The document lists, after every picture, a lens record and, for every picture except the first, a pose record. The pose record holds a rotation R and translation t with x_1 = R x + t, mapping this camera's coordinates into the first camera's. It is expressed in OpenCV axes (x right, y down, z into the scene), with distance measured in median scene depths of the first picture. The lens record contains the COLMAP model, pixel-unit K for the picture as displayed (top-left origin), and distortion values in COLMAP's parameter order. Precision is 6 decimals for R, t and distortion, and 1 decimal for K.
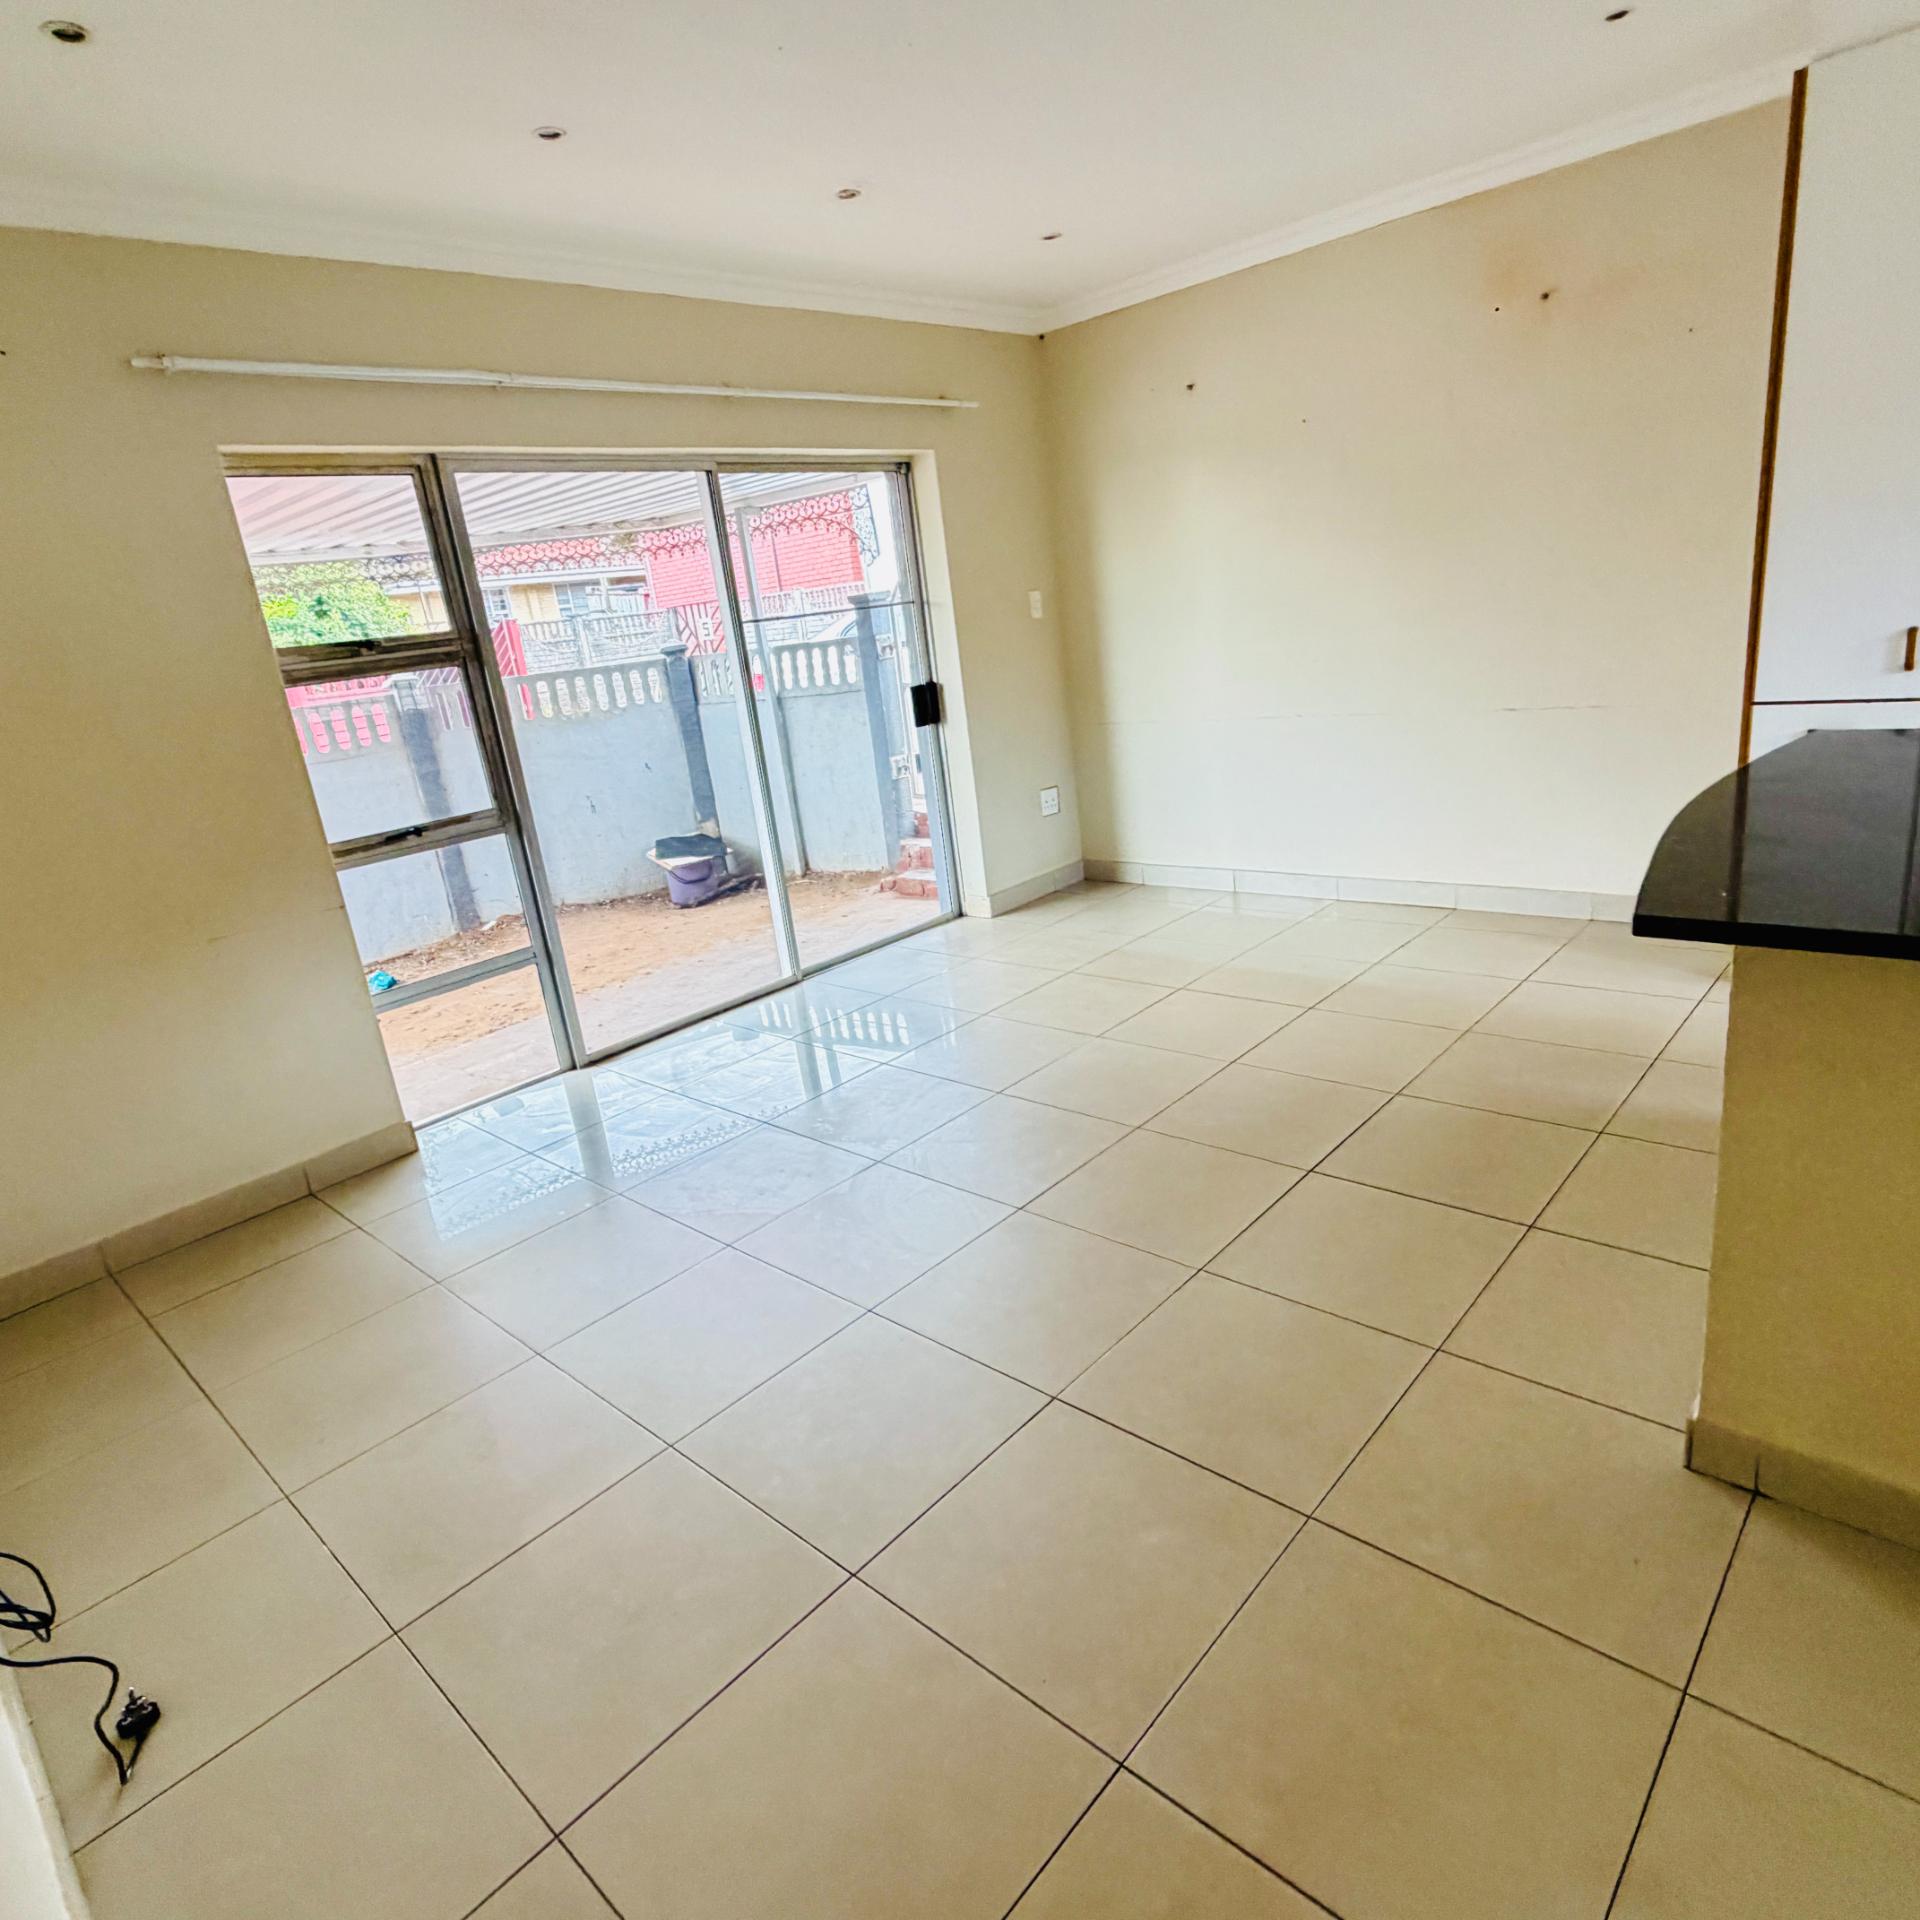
lens RADIAL K [[1161.3, 0, 960.0], [0, 1161.3, 960.0], [0, 0, 1]] dist [-0.000365, 0.000835]
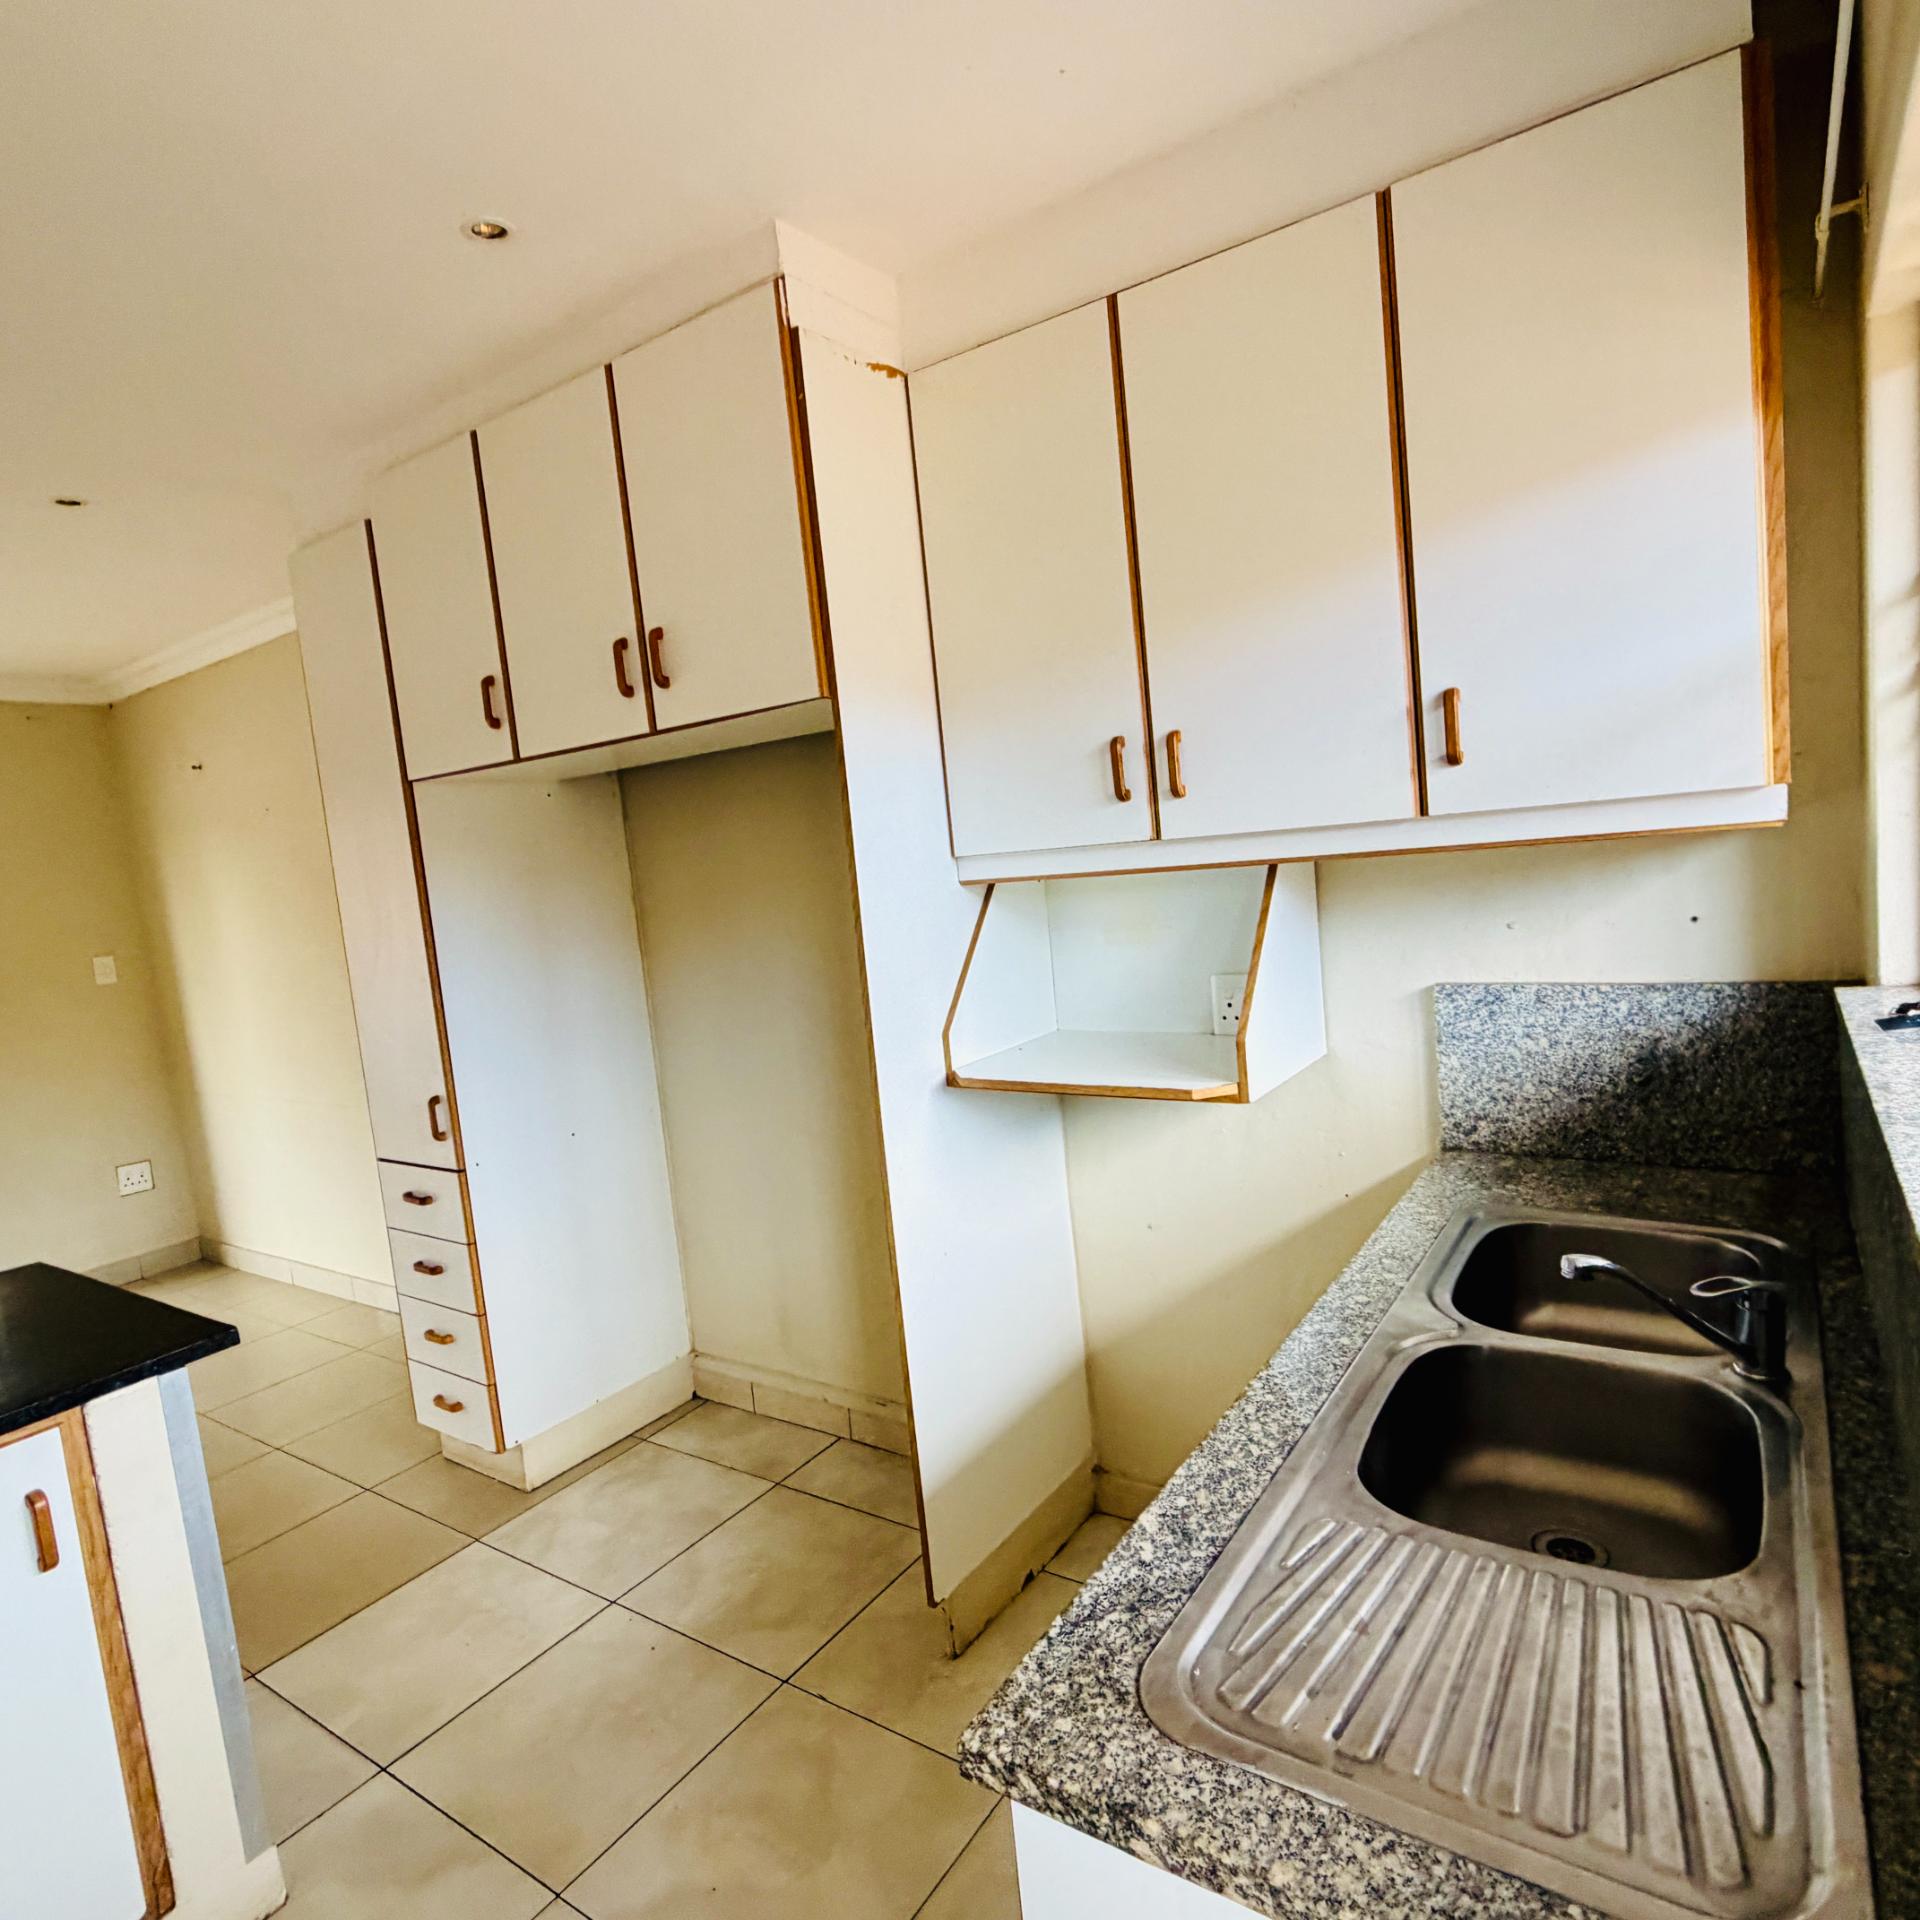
lens RADIAL K [[1161.3, 0, 960.0], [0, 1161.3, 960.0], [0, 0, 1]] dist [-0.000365, 0.000835]
pose [[0.990770, 0.003968, 0.135496, 0.739073], [0.024373, 0.978066, -0.206863, -0.126397], [-0.133345, 0.208256, 0.968942, 0.008514]]
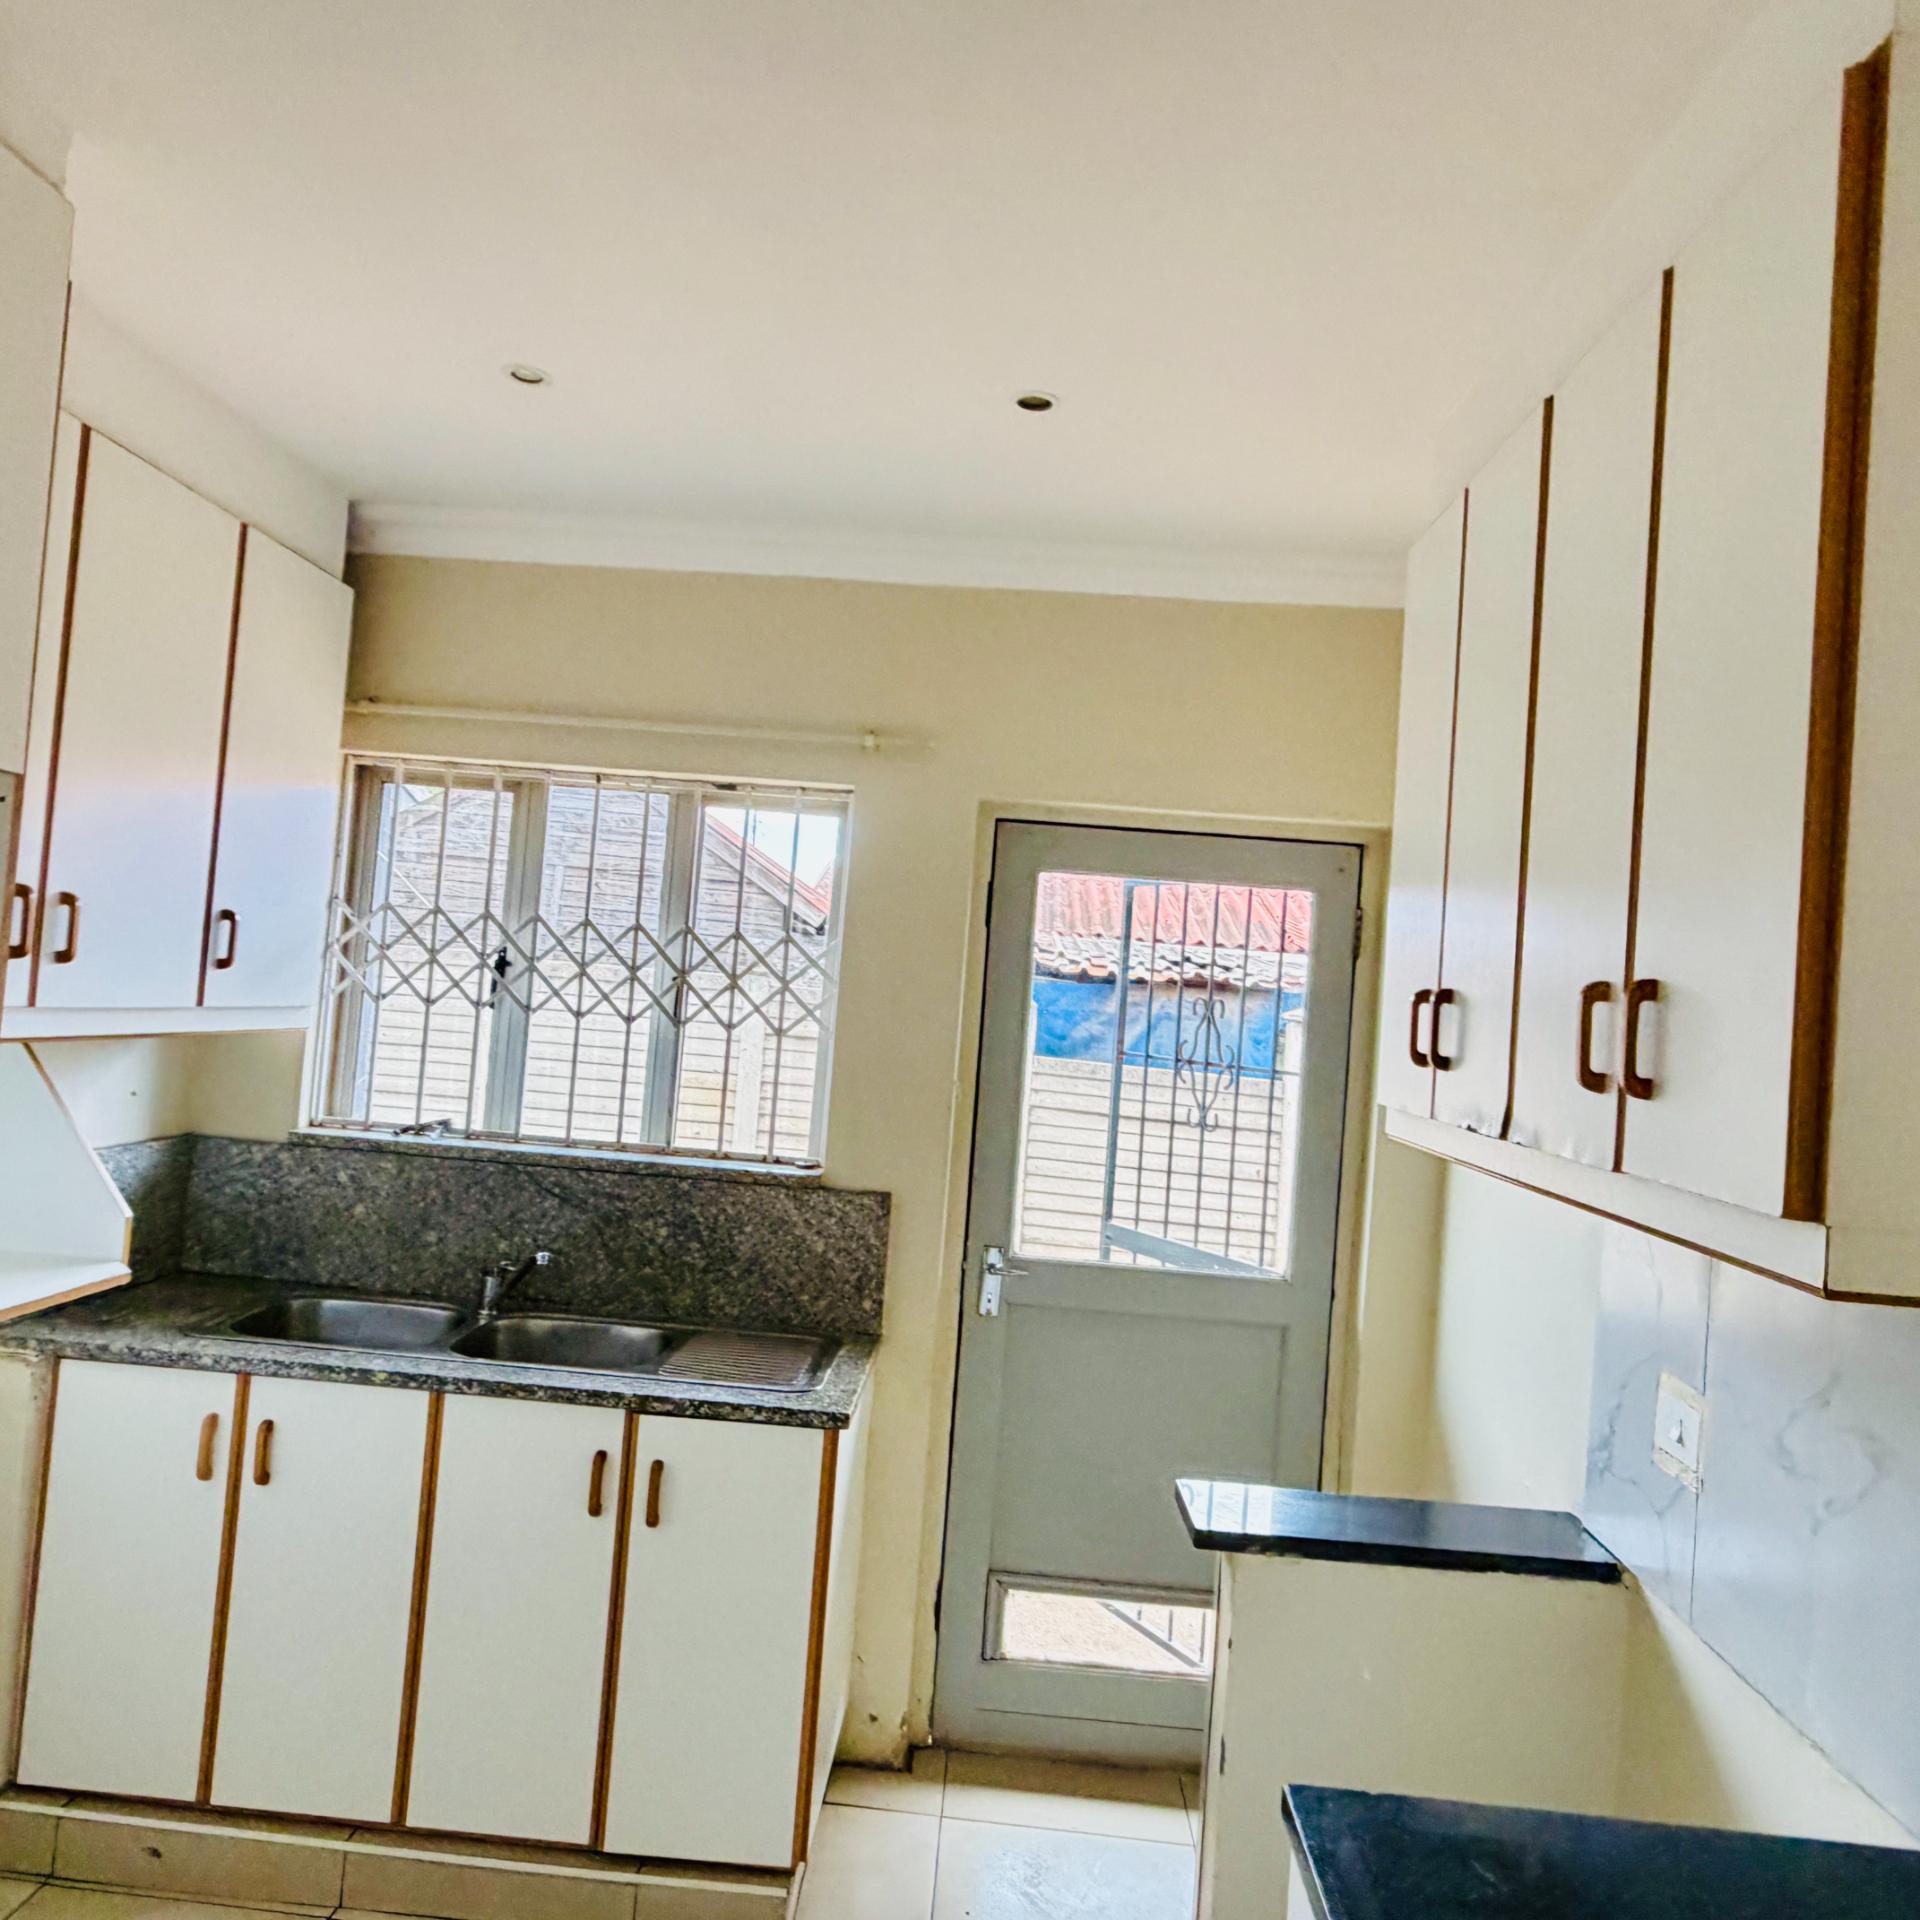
lens RADIAL K [[1403.7, 0, 937.8], [0, 1403.7, 953.9], [0, 0, 1]] dist [-0.003271, 0.003811]
pose [[-0.631155, 0.091793, 0.770206, 0.320655], [0.224248, 0.972164, 0.067900, -0.240968], [-0.742533, 0.215572, -0.634171, 0.482994]]
